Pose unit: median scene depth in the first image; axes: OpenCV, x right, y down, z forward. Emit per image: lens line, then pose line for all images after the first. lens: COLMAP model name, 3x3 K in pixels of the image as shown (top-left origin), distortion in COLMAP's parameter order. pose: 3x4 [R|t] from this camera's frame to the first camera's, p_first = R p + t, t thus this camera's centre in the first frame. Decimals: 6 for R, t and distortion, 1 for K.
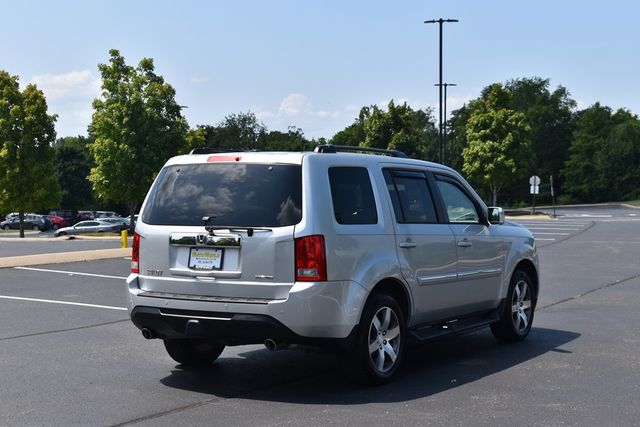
lens RADIAL K [[1104.7, 0, 320.0], [0, 1104.7, 213.5], [0, 0, 1]] dist [-0.006988, -0.000408]
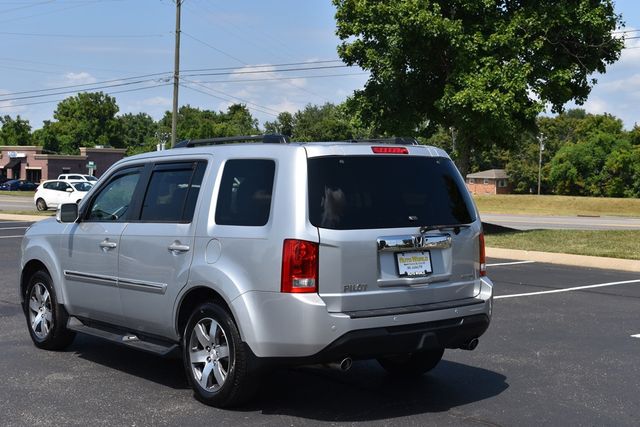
lens RADIAL K [[1009.5, 0, 320.0], [0, 1009.5, 213.5], [0, 0, 1]] dist [-0.009253, 0.036892]
pose [[0.327299, -0.038444, 0.944138, -0.713523], [0.019866, 0.999231, 0.033801, -0.022420], [-0.944712, 0.007694, 0.327811, 0.646018]]
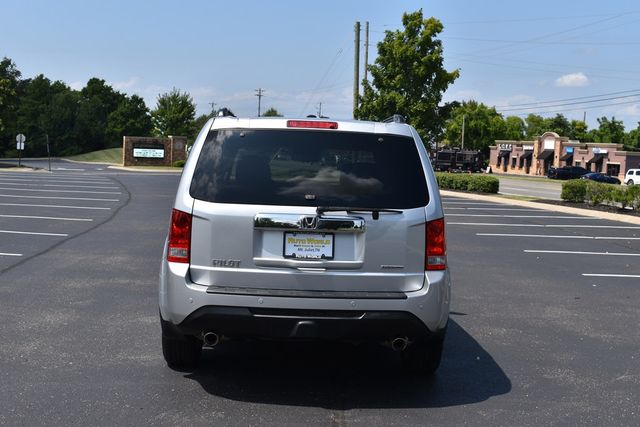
lens RADIAL K [[872.3, 0, 320.0], [0, 872.3, 213.5], [0, 0, 1]] dist [-0.026763, -0.020294]
pose [[0.828937, -0.006306, 0.559306, -0.369736], [-0.024668, 0.998551, 0.047817, -0.011626], [-0.558798, -0.053434, 0.827581, 0.366276]]
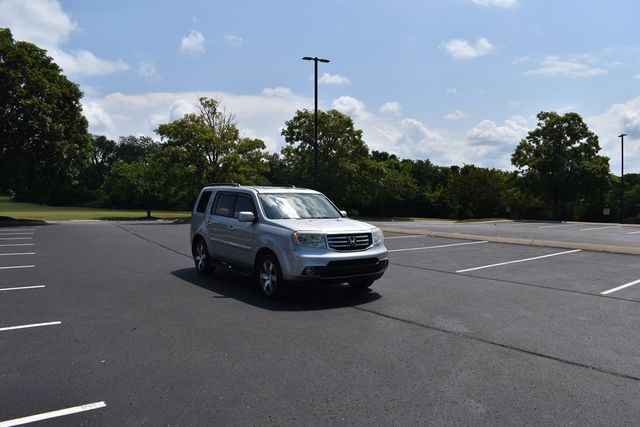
lens RADIAL K [[498.8, 0, 320.0], [0, 498.8, 213.5], [0, 0, 1]] dist [-0.092920, 0.003773]
pose [[-0.390093, 0.032995, -0.920184, 0.845253], [-0.030674, 0.998337, 0.048801, -0.045430], [0.920265, 0.047263, -0.388432, 1.412760]]
